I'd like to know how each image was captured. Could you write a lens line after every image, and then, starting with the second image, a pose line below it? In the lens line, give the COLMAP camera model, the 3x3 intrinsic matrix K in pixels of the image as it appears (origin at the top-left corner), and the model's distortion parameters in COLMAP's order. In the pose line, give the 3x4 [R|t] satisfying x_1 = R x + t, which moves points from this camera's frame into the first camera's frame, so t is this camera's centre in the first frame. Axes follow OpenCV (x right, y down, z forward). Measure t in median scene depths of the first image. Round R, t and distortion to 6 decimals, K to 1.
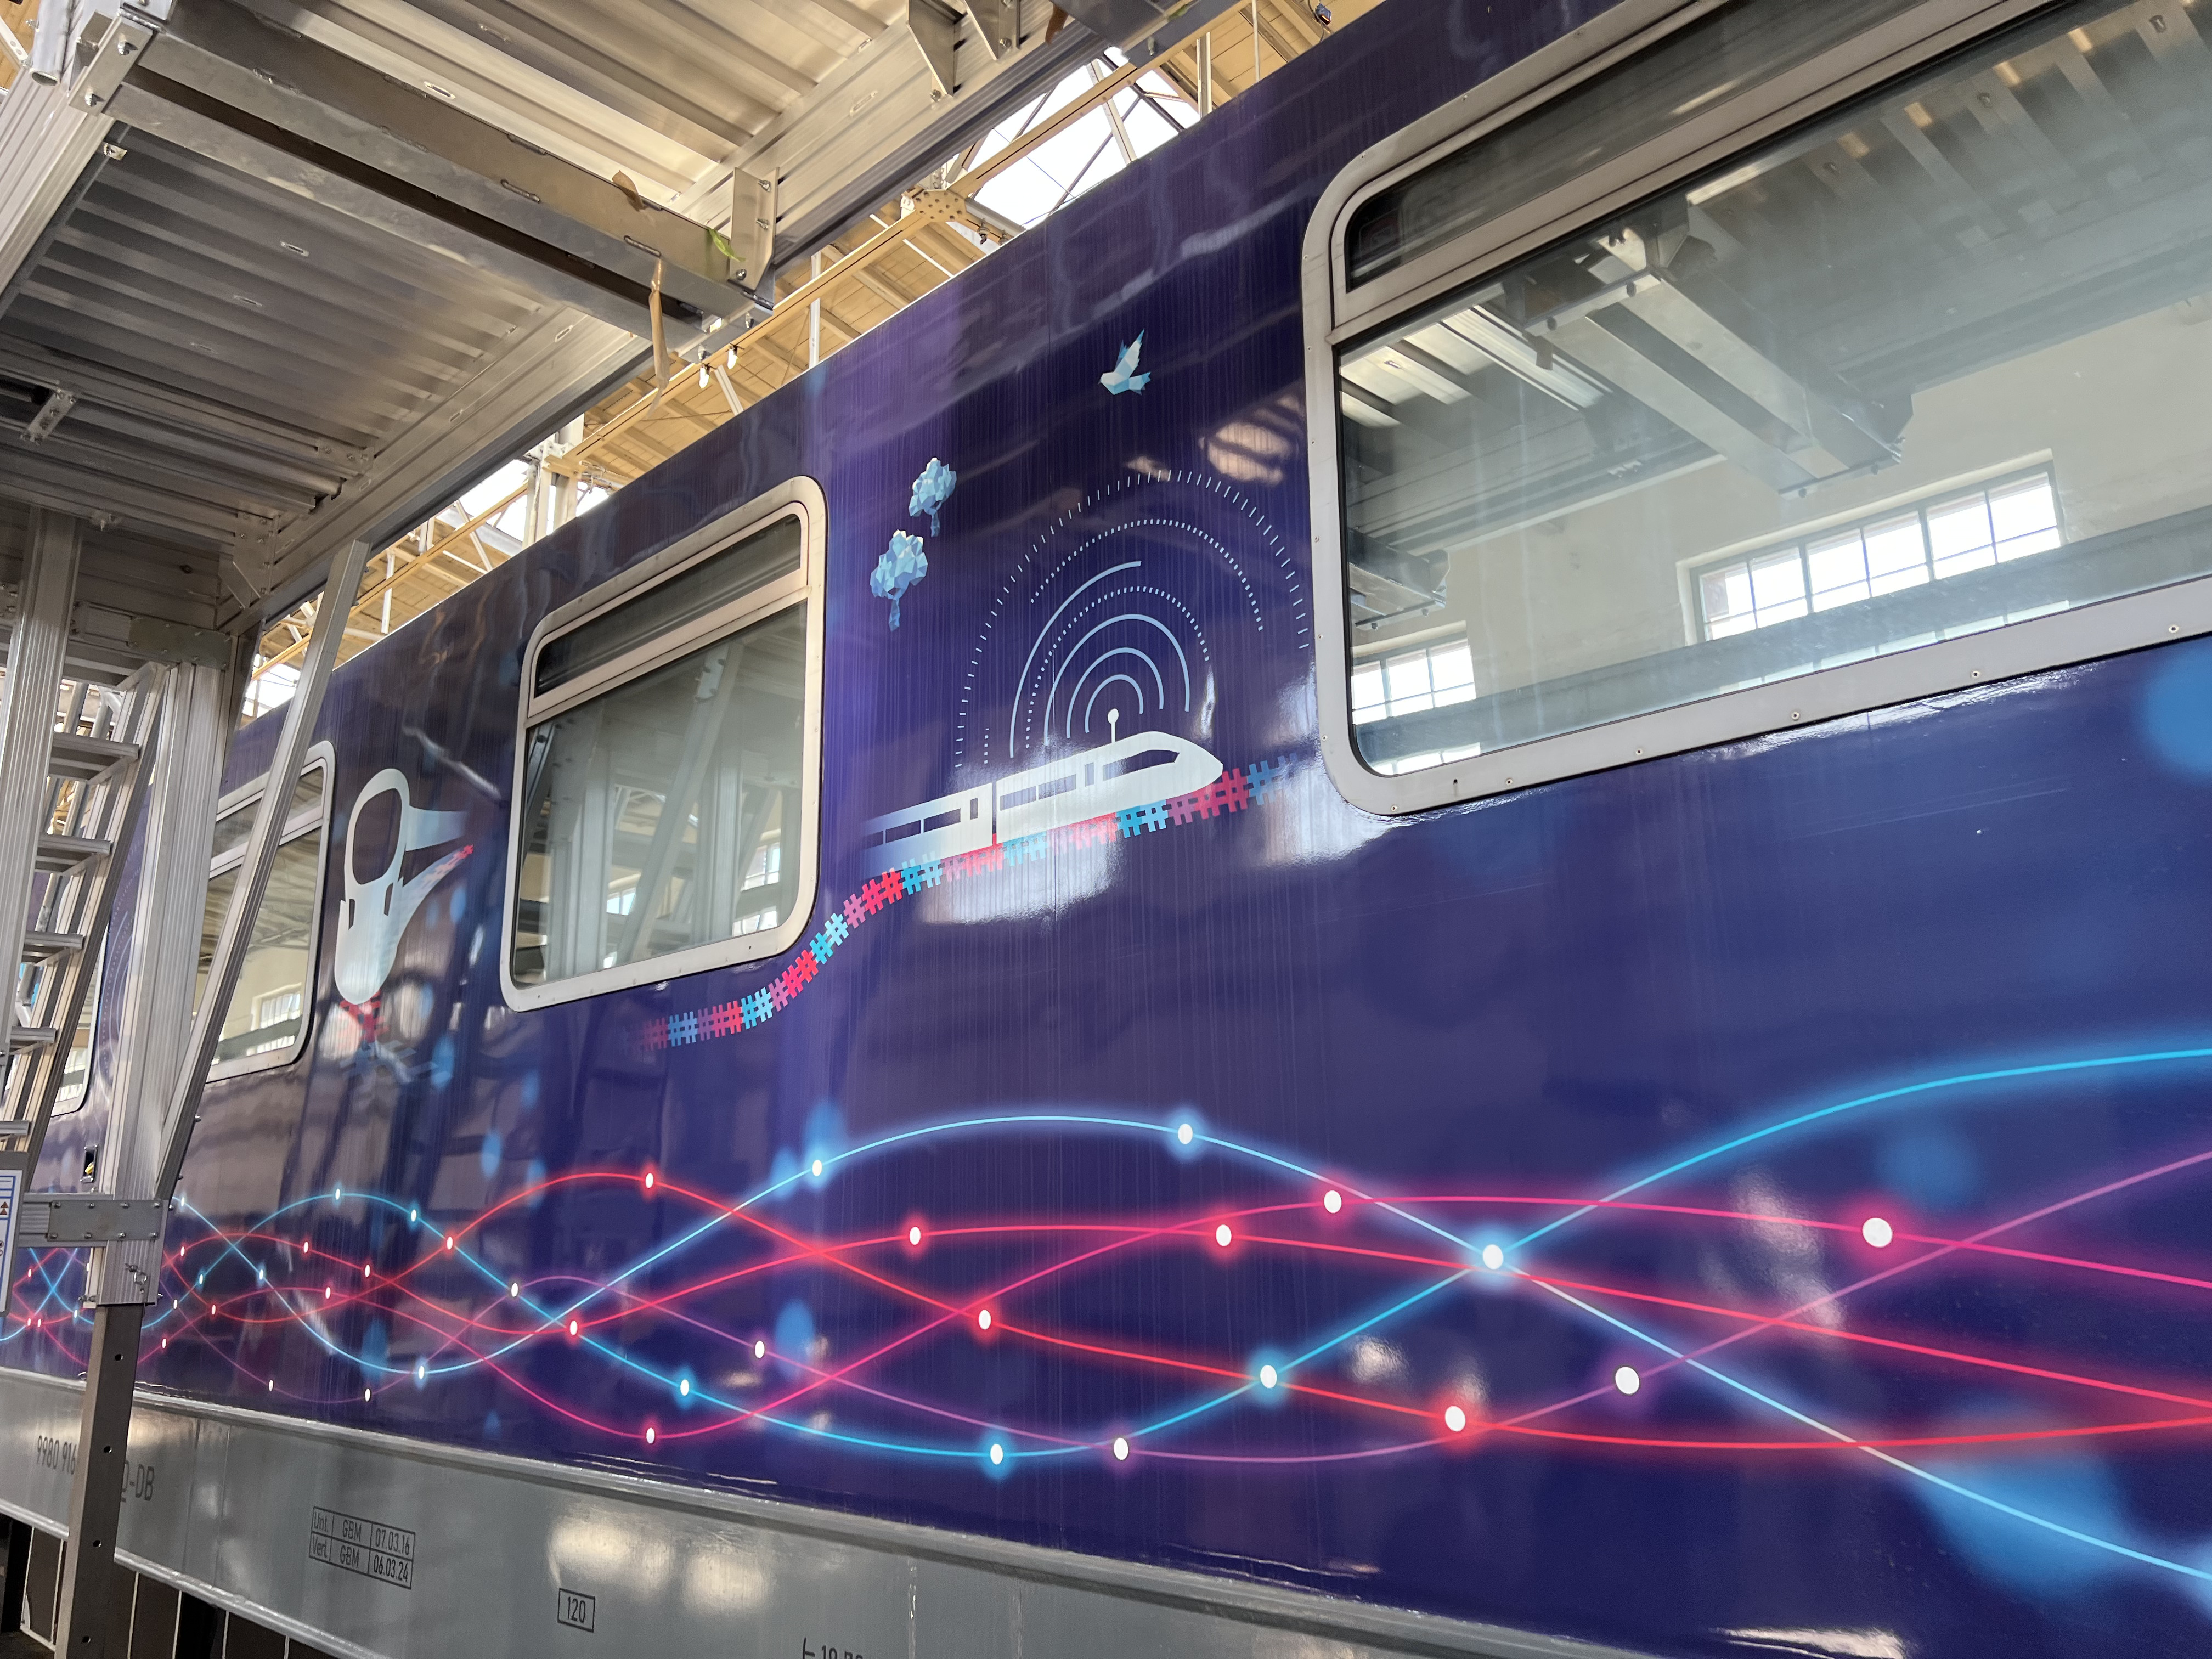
lens RADIAL K [[1668.2, 0, 1110.9], [0, 1668.2, 855.0], [0, 0, 1]] dist [0.057356, -0.067935]
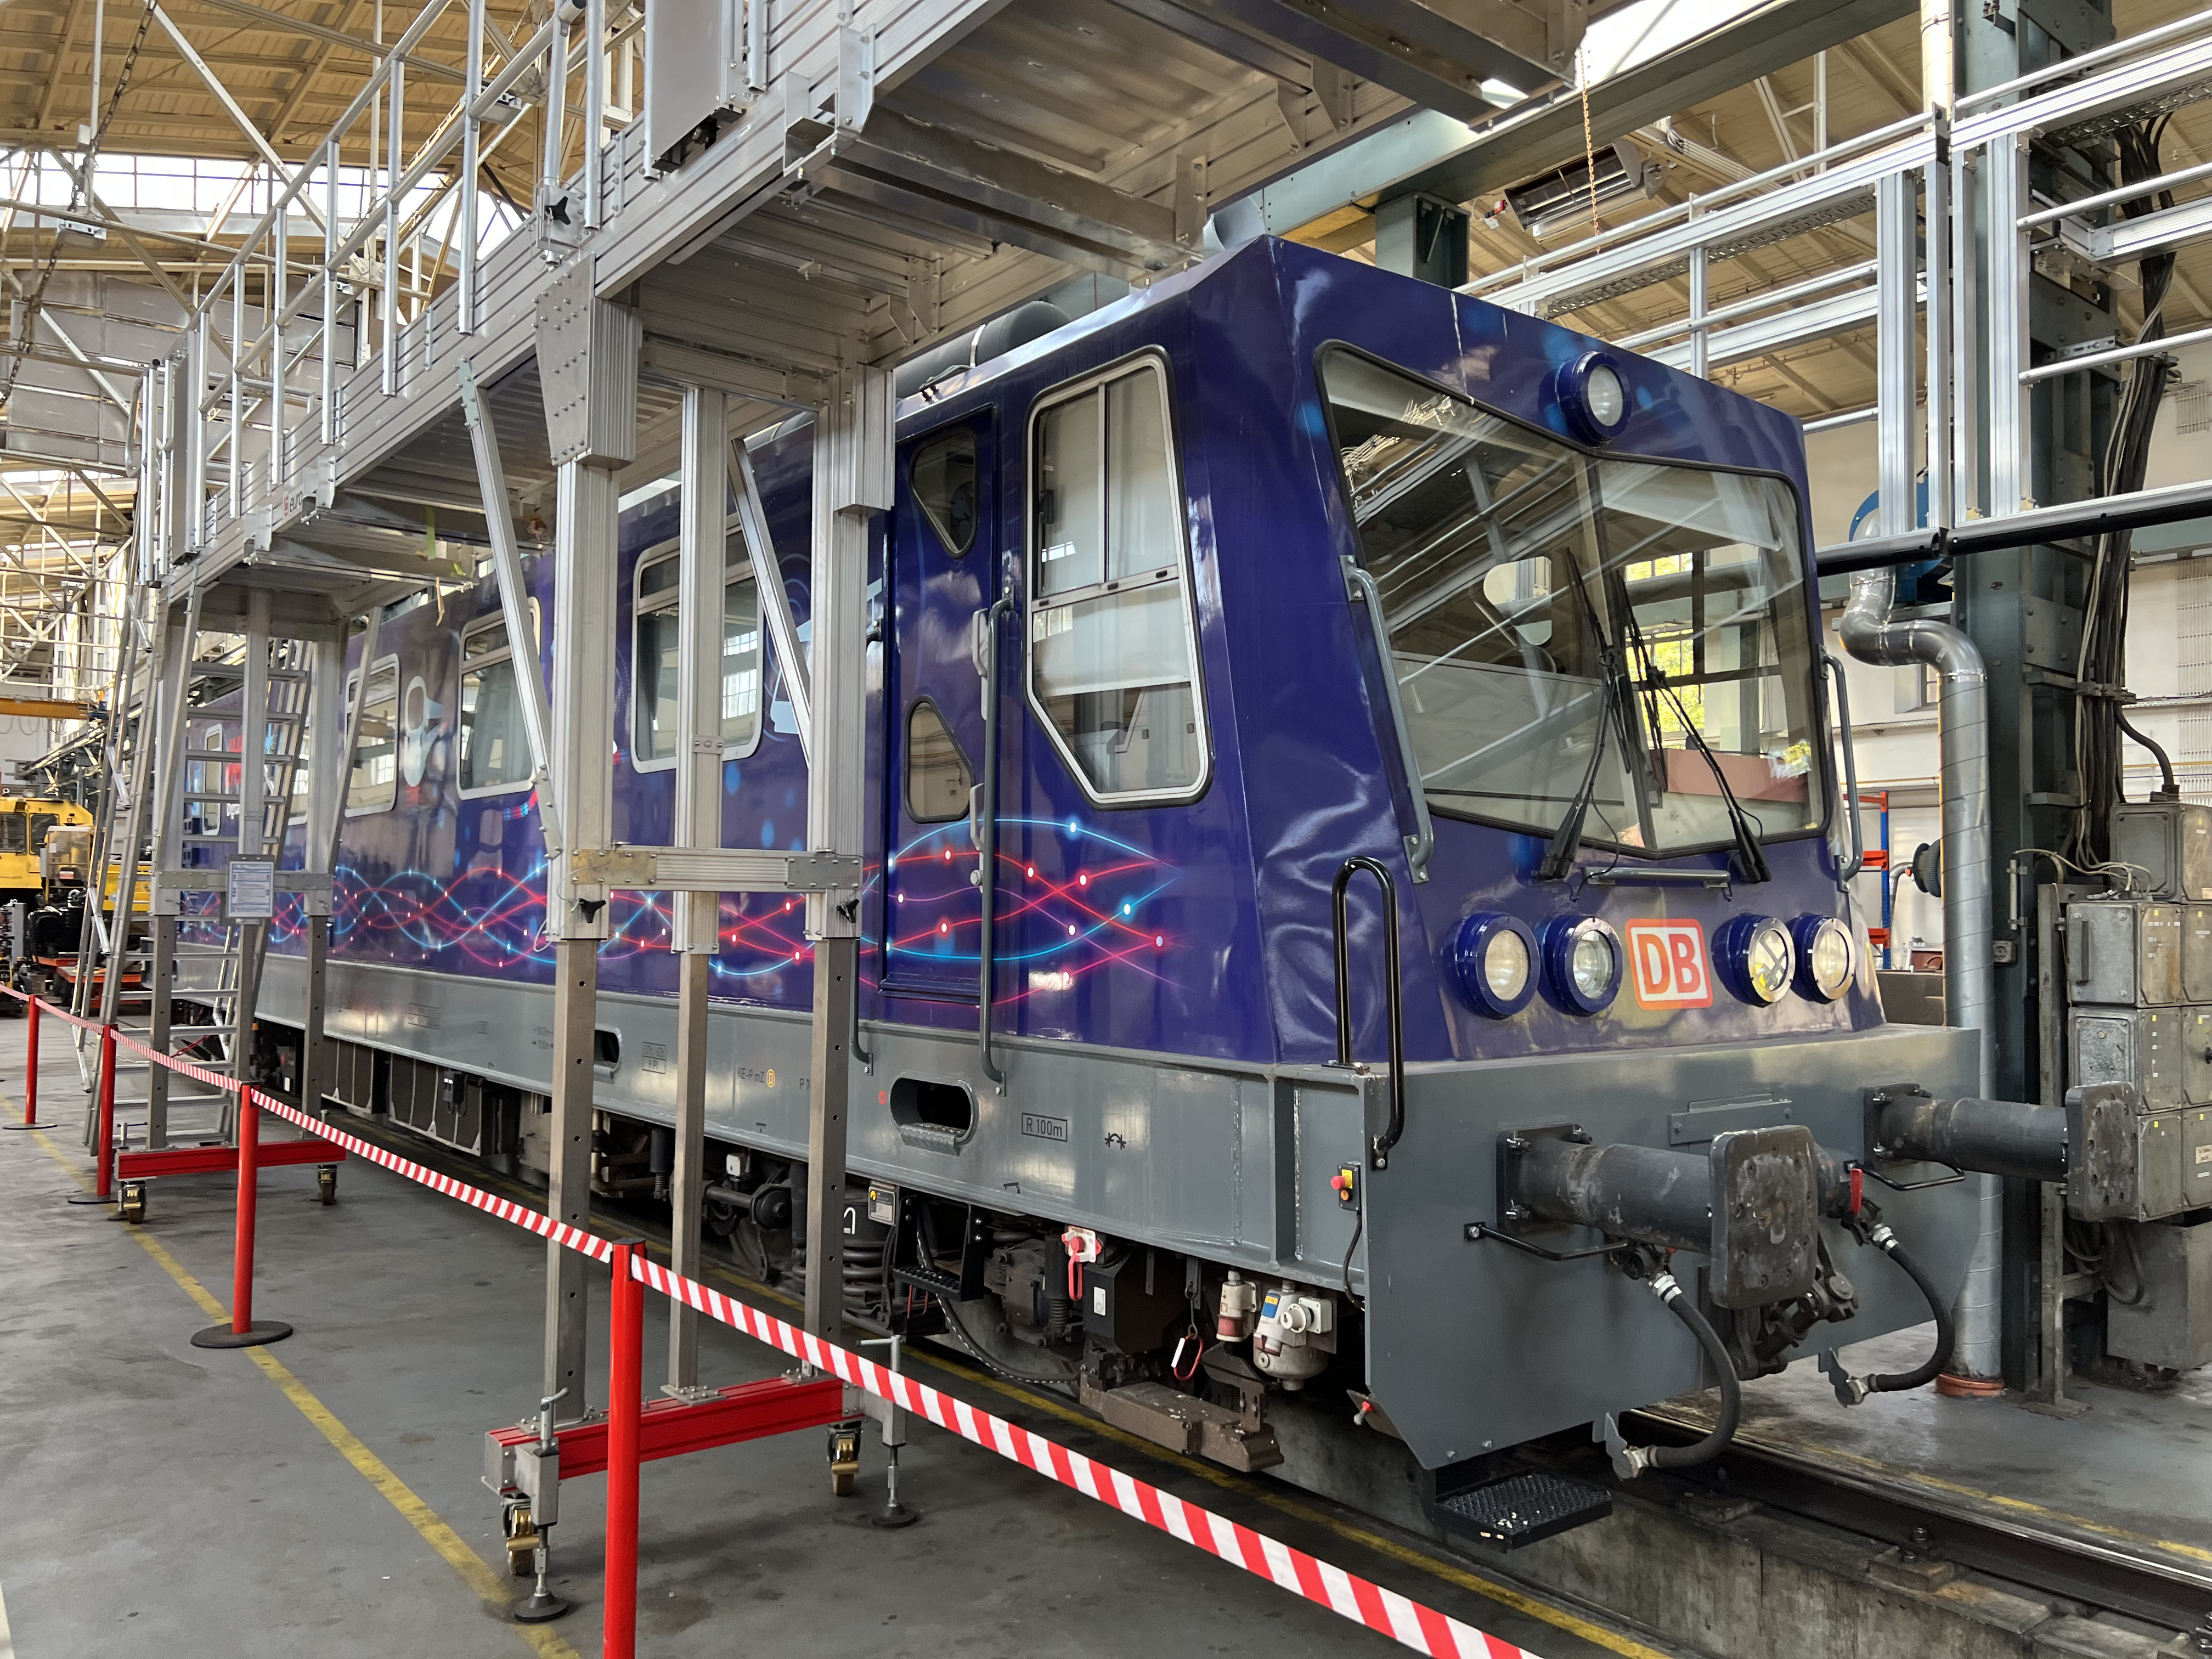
lens RADIAL K [[1627.4, 0, 1139.1], [0, 1627.4, 834.9], [0, 0, 1]] dist [0.054475, -0.055166]
pose [[0.995421, 0.008761, -0.095184, 1.044848], [0.008999, 0.982779, 0.184567, -0.354039], [0.095162, -0.184578, 0.978200, -1.515870]]
